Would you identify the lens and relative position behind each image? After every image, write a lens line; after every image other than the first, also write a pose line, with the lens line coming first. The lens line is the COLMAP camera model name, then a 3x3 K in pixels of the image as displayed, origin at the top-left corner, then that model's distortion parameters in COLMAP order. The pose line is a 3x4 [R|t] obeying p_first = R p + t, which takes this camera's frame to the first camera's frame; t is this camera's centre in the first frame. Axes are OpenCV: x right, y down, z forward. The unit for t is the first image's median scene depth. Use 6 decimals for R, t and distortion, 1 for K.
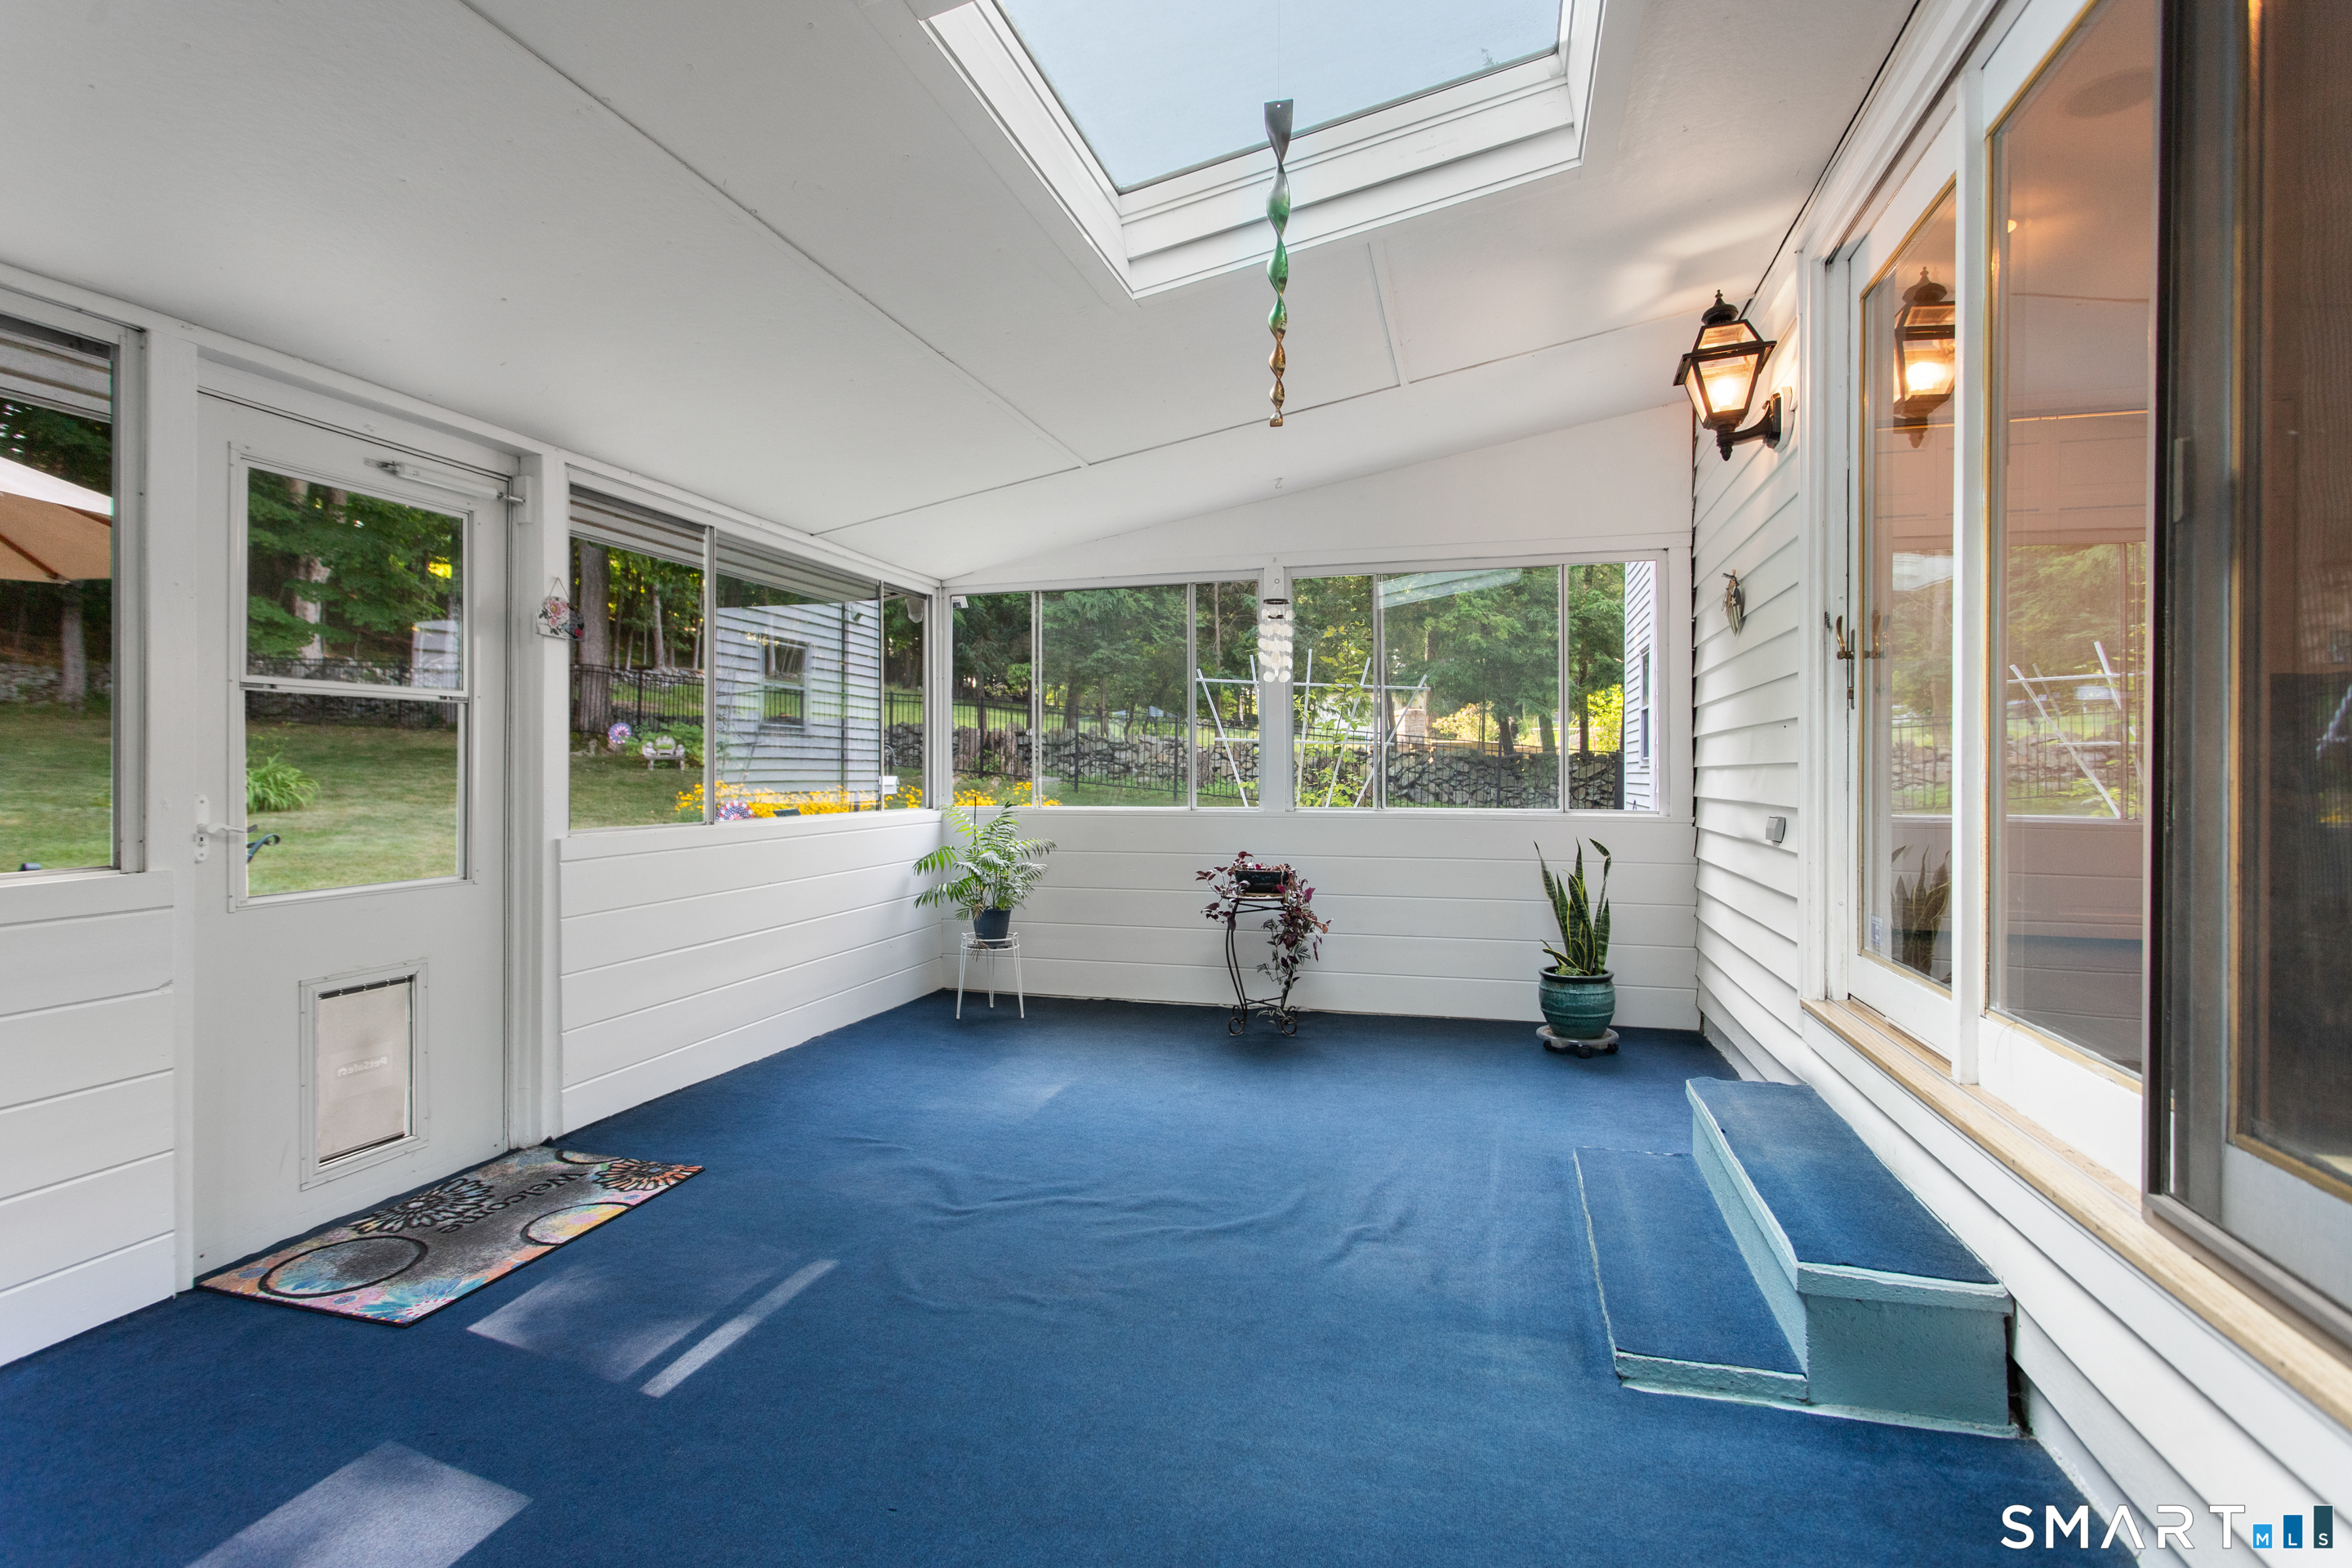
lens RADIAL K [[1114.6, 0, 1184.5], [0, 1114.6, 779.2], [0, 0, 1]] dist [0.008859, -0.000983]
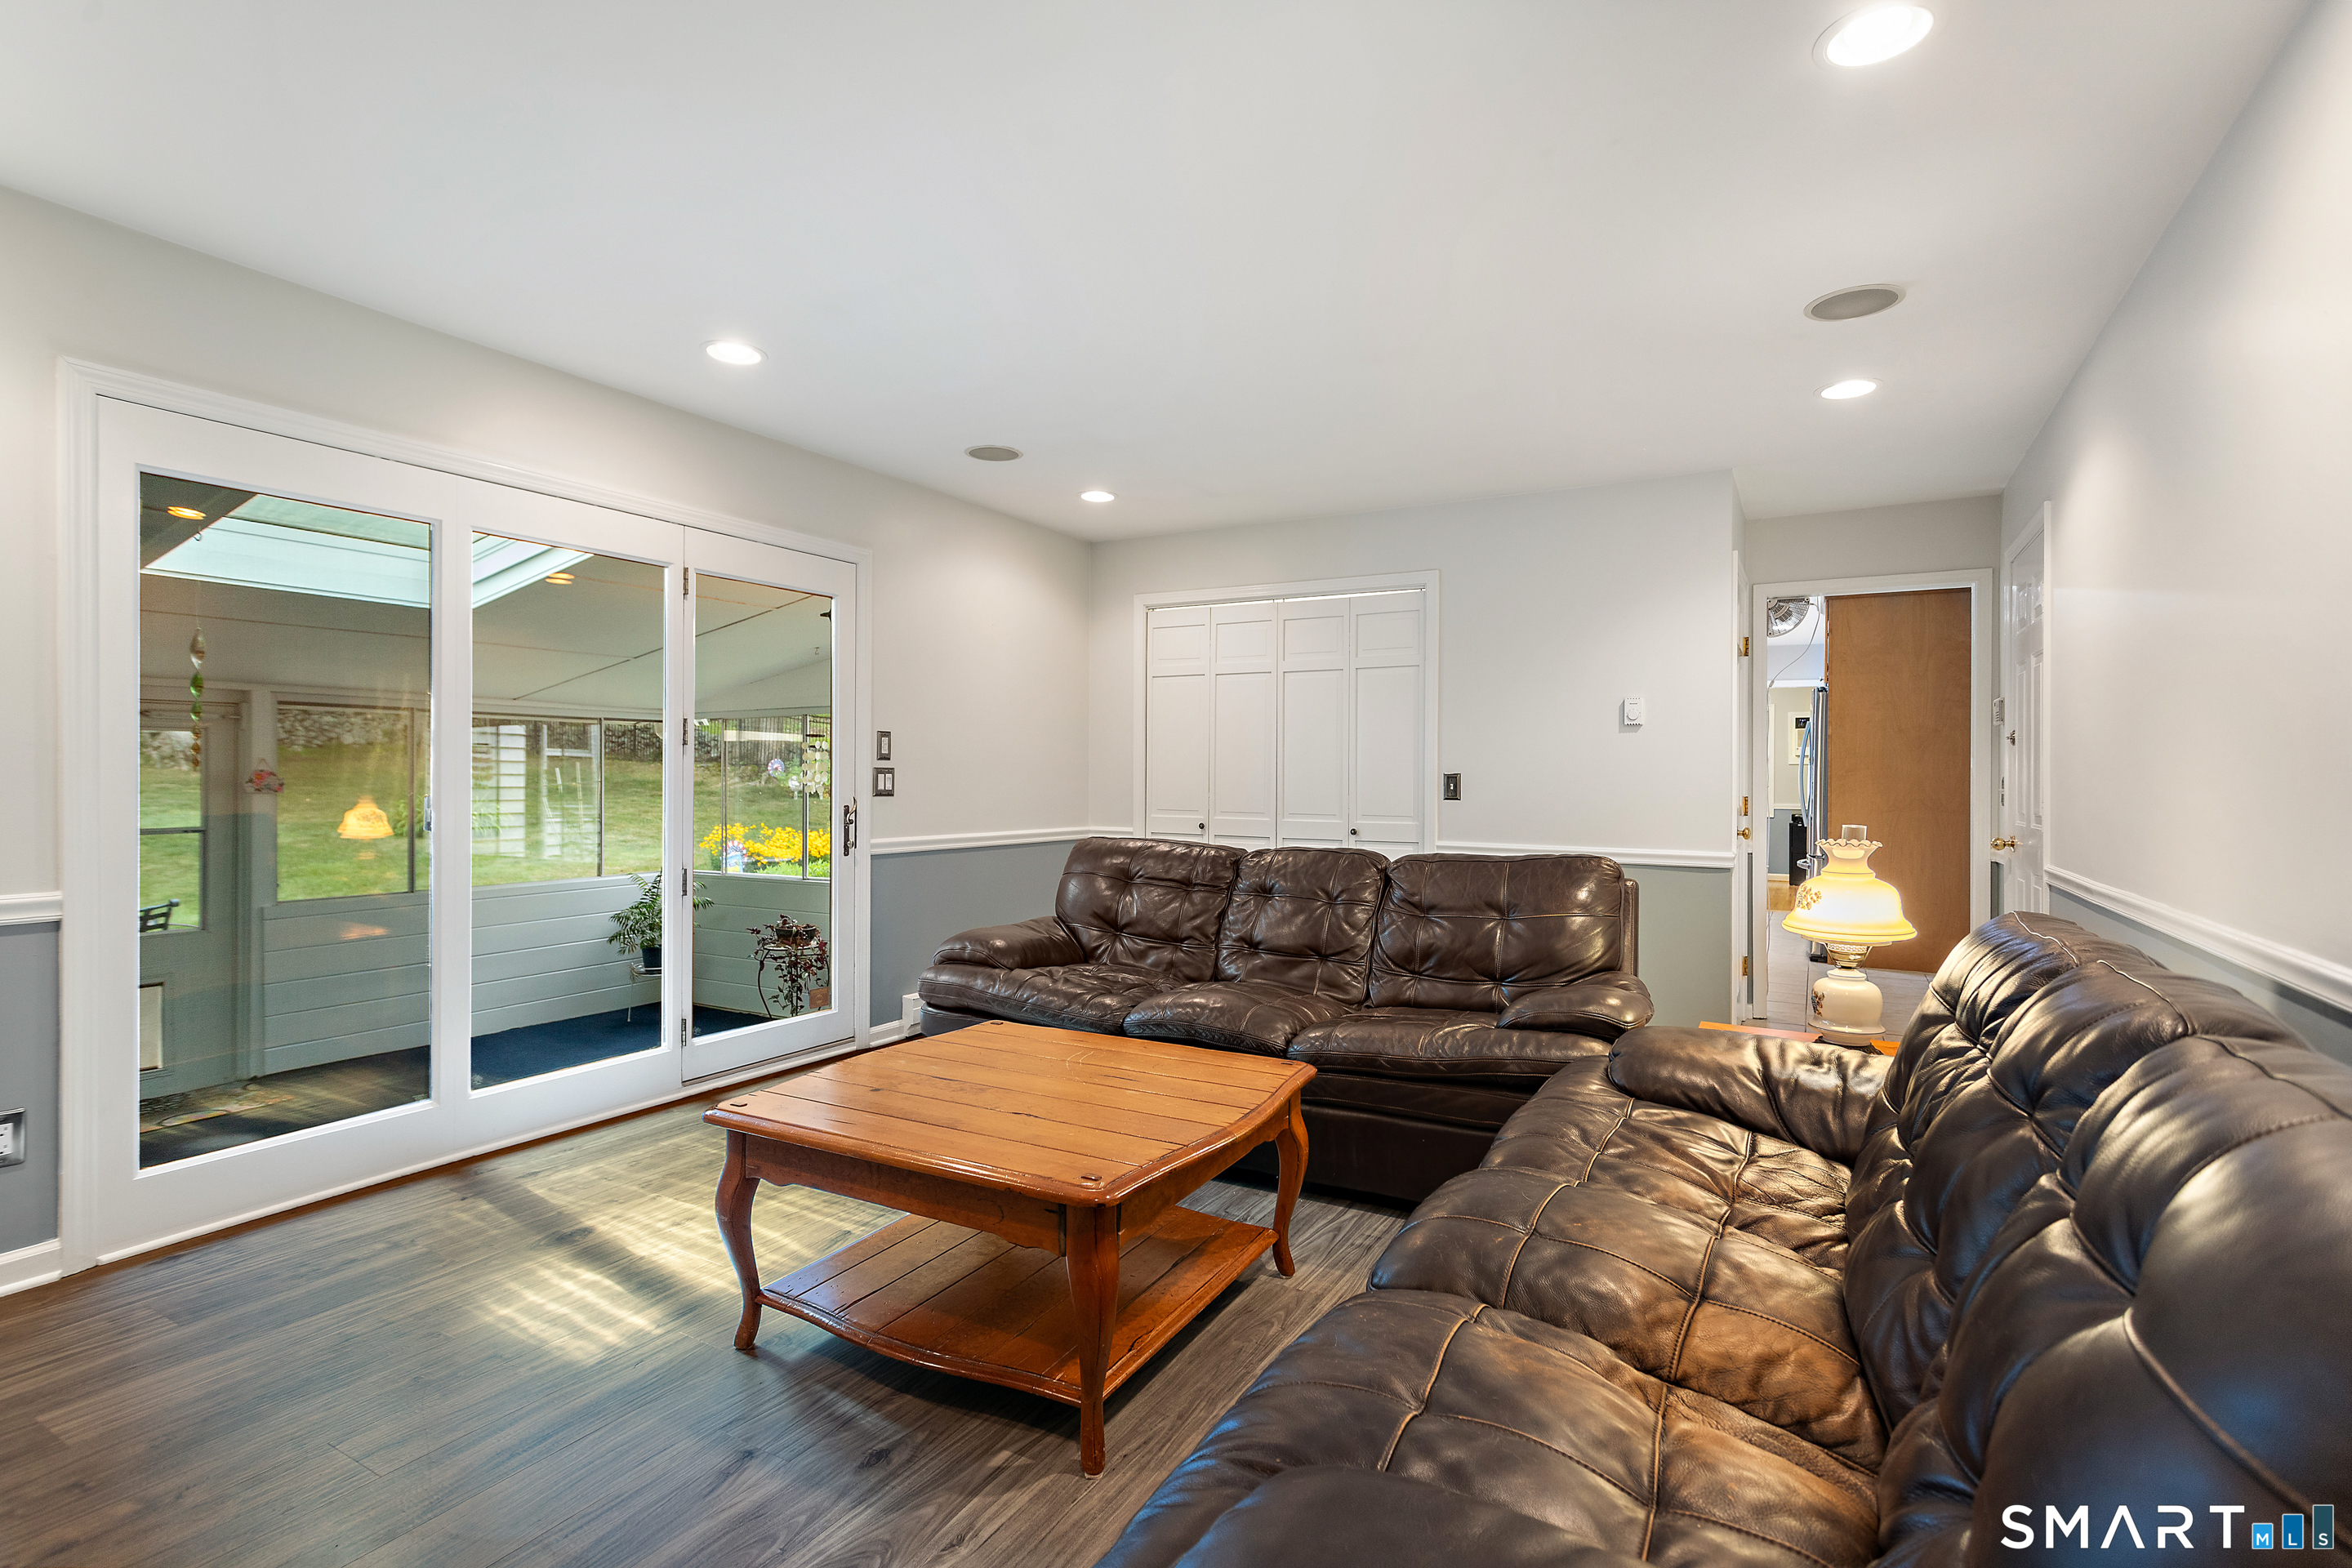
lens RADIAL K [[1114.6, 0, 1168.6], [0, 1114.6, 782.1], [0, 0, 1]] dist [0.008859, -0.000983]
pose [[0.968039, 0.001101, -0.250797, 0.874745], [-0.002073, 0.999991, -0.003611, -0.097292], [0.250791, 0.004016, 0.968033, -0.242941]]
